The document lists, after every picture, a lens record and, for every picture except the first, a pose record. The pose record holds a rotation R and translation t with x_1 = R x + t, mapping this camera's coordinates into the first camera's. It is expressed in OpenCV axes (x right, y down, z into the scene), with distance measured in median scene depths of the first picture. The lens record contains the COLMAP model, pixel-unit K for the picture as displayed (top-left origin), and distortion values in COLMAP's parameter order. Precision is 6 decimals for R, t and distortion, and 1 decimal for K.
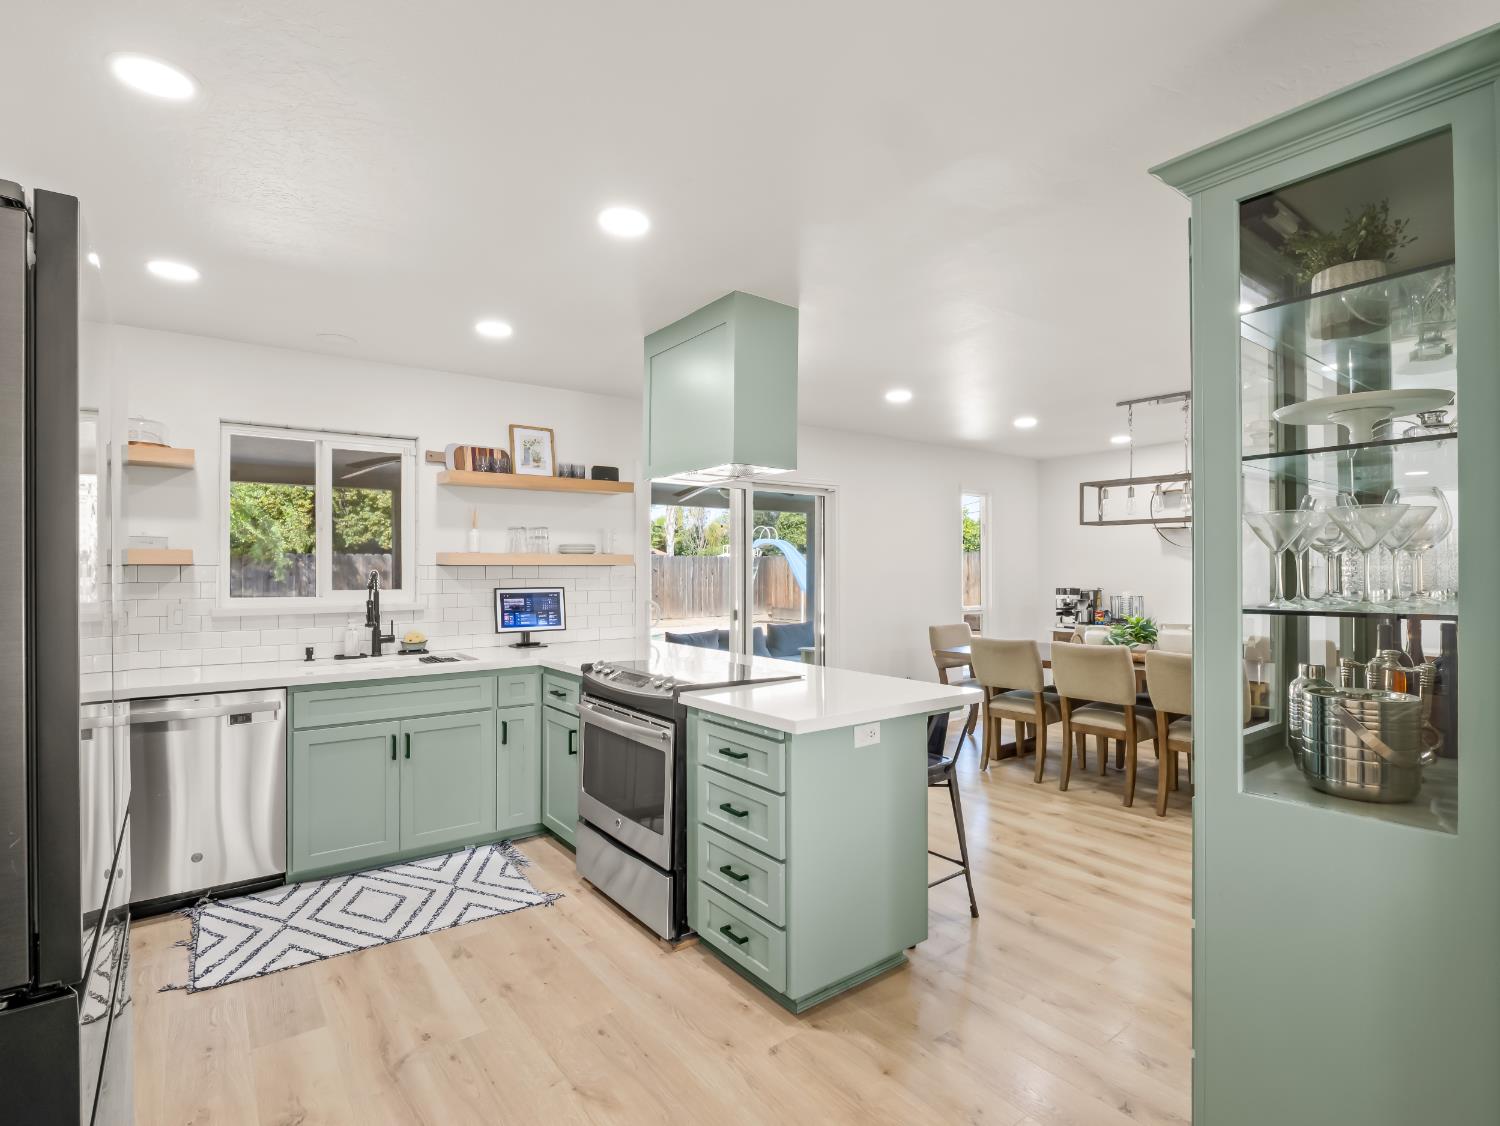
lens RADIAL K [[738.5, 0, 745.3], [0, 738.5, 561.3], [0, 0, 1]] dist [-0.005772, -0.001251]
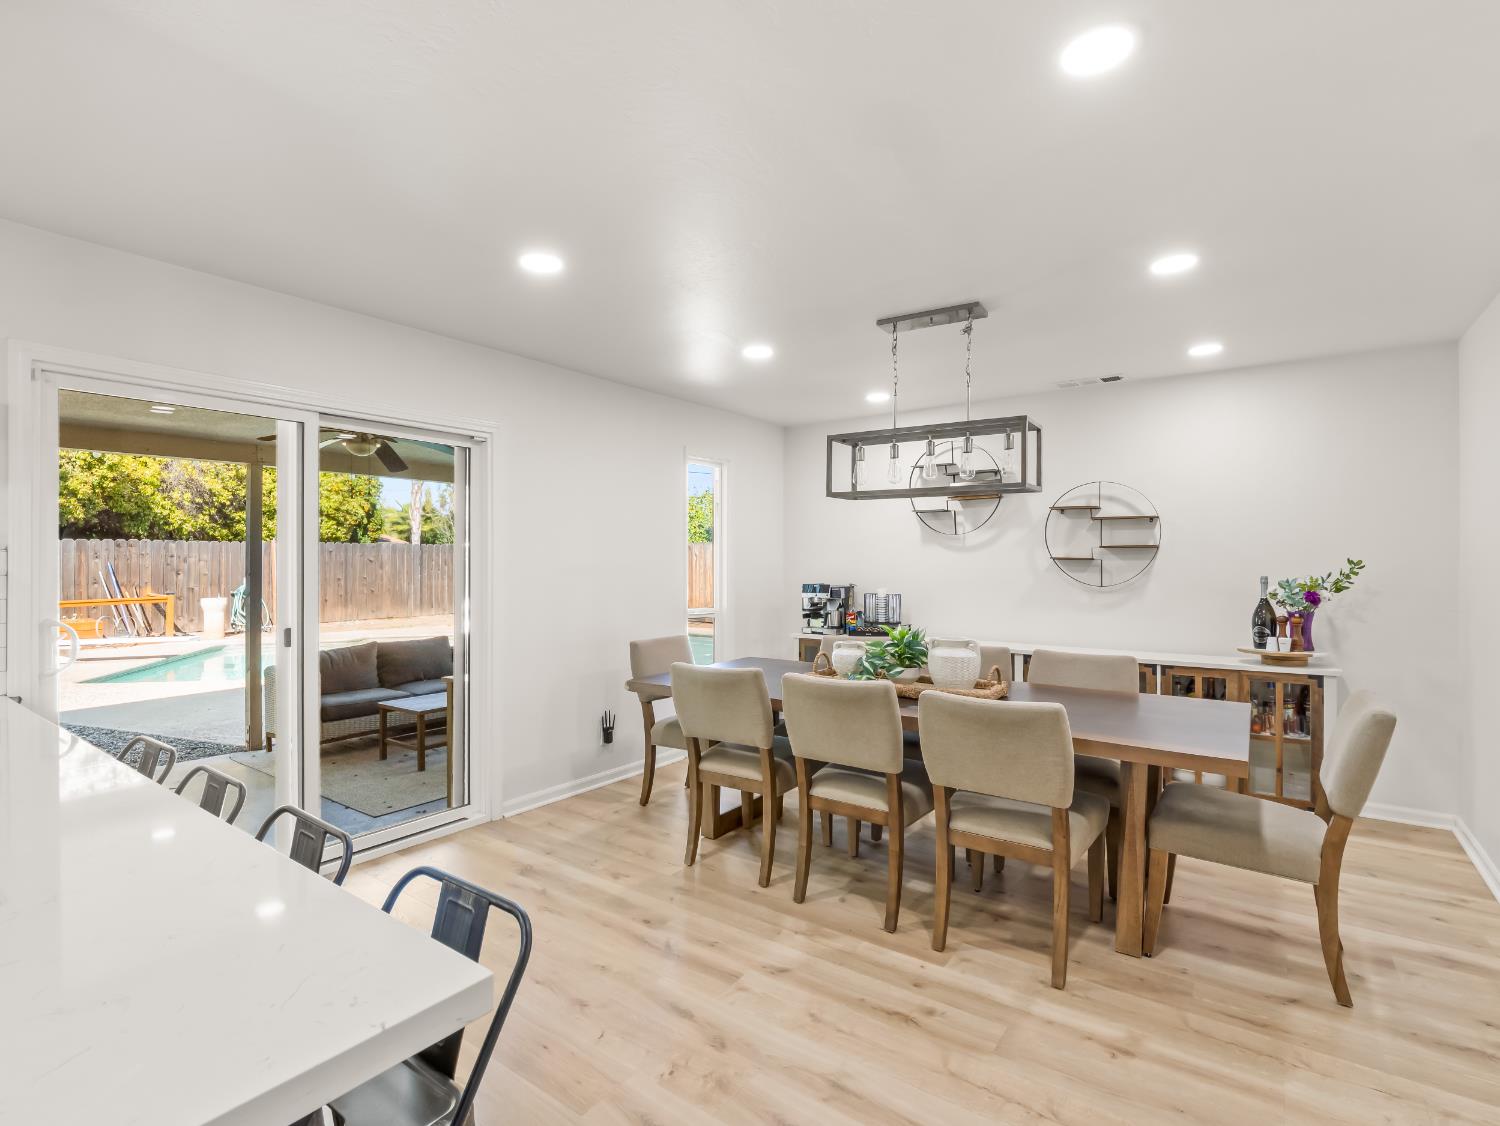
lens RADIAL K [[738.5, 0, 745.3], [0, 738.5, 561.3], [0, 0, 1]] dist [-0.005772, -0.001251]
pose [[0.953971, 0.002246, 0.299891, 0.052711], [-0.005891, 0.999919, 0.011252, 0.001229], [-0.299842, -0.012501, 0.953907, 0.110151]]
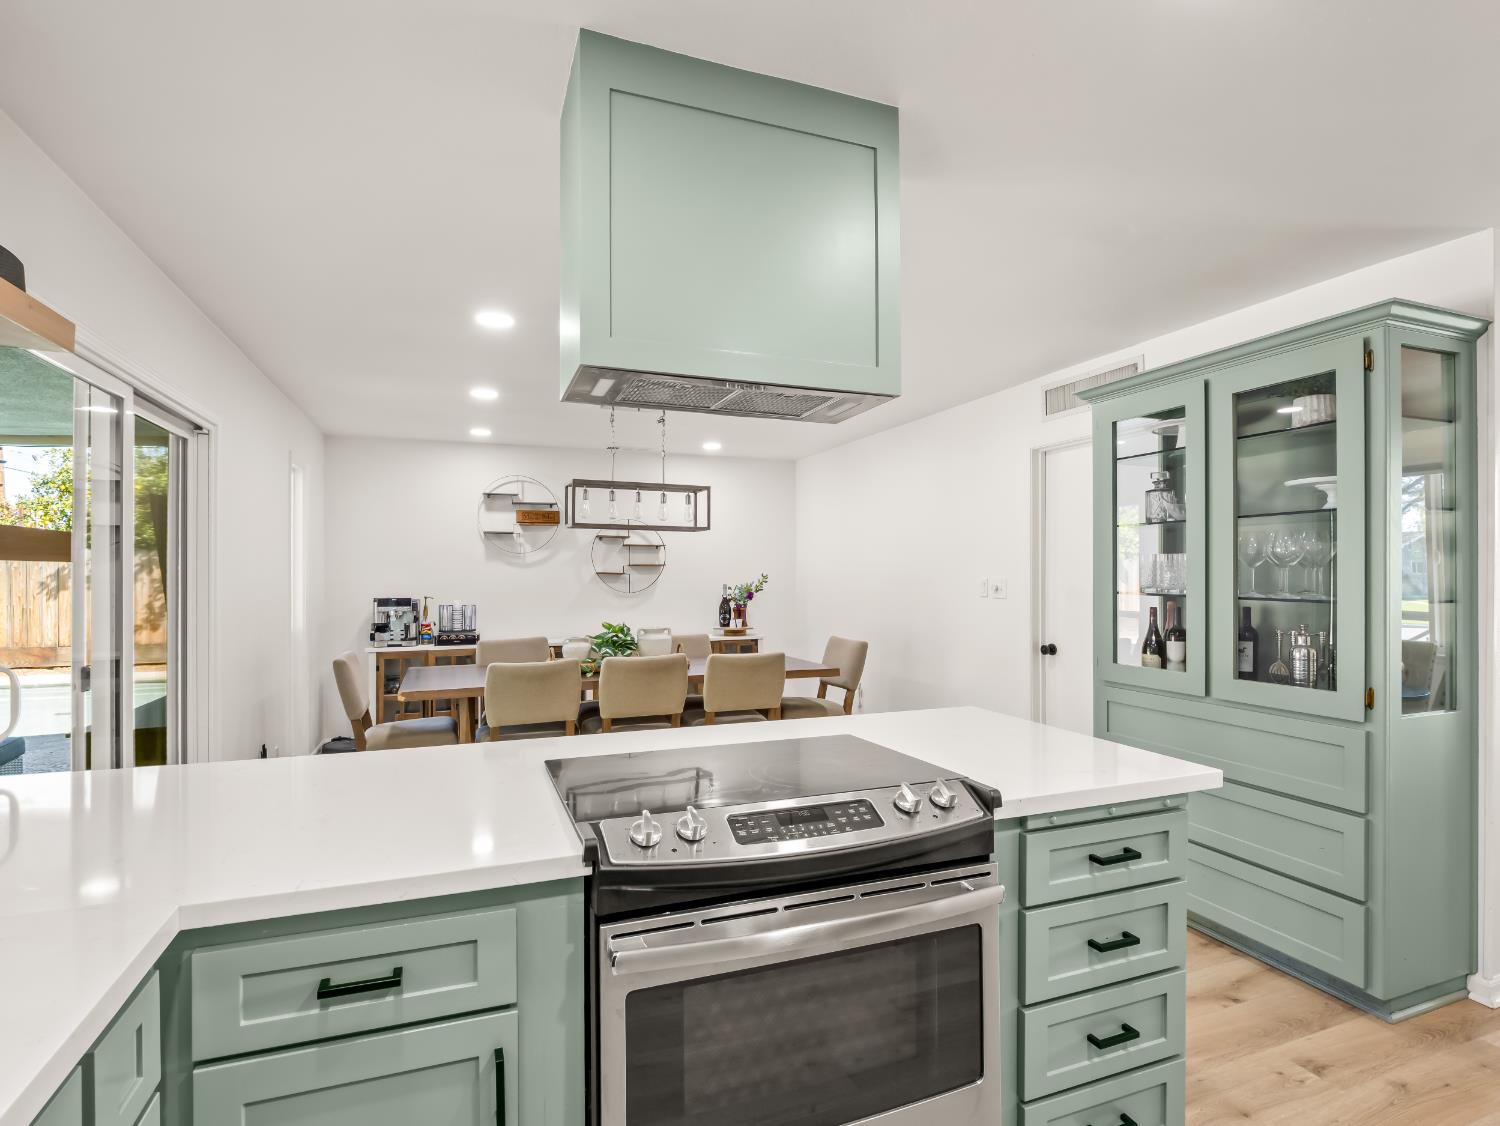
lens RADIAL K [[762.7, 0, 751.6], [0, 762.7, 571.6], [0, 0, 1]] dist [-0.013922, -0.000045]
pose [[0.276567, 0.004034, 0.960986, -0.106508], [-0.009392, 0.999955, -0.001495, 0.001727], [-0.960949, -0.008612, 0.276592, 0.159296]]
